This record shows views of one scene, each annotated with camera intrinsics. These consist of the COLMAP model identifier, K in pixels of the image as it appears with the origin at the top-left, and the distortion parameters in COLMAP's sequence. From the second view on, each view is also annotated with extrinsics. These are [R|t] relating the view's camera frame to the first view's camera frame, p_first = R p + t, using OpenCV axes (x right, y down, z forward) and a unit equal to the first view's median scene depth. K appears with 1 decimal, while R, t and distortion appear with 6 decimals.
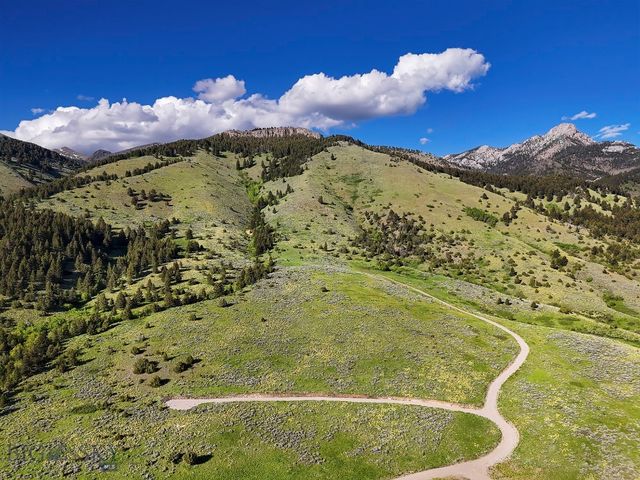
lens RADIAL K [[478.2, 0, 319.9], [0, 478.2, 229.2], [0, 0, 1]] dist [0.042143, -0.037894]
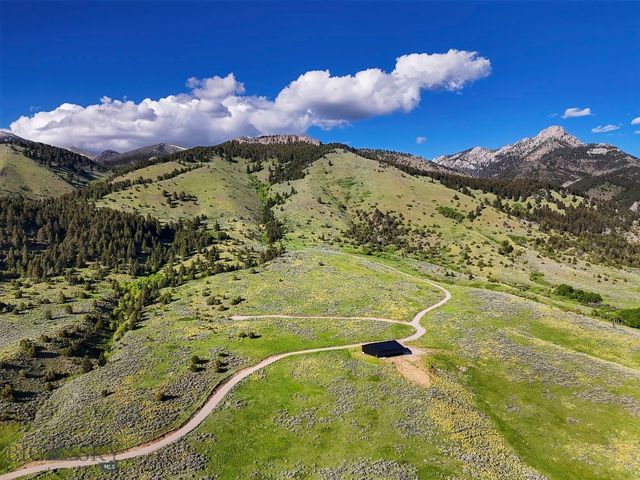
lens RADIAL K [[502.2, 0, 325.1], [0, 502.2, 233.2], [0, 0, 1]] dist [0.059418, -0.041082]
pose [[0.999952, 0.001444, 0.009741, 0.003383], [-0.001530, 0.999959, 0.008886, 0.011336], [-0.009728, -0.008901, 0.999913, -0.276504]]
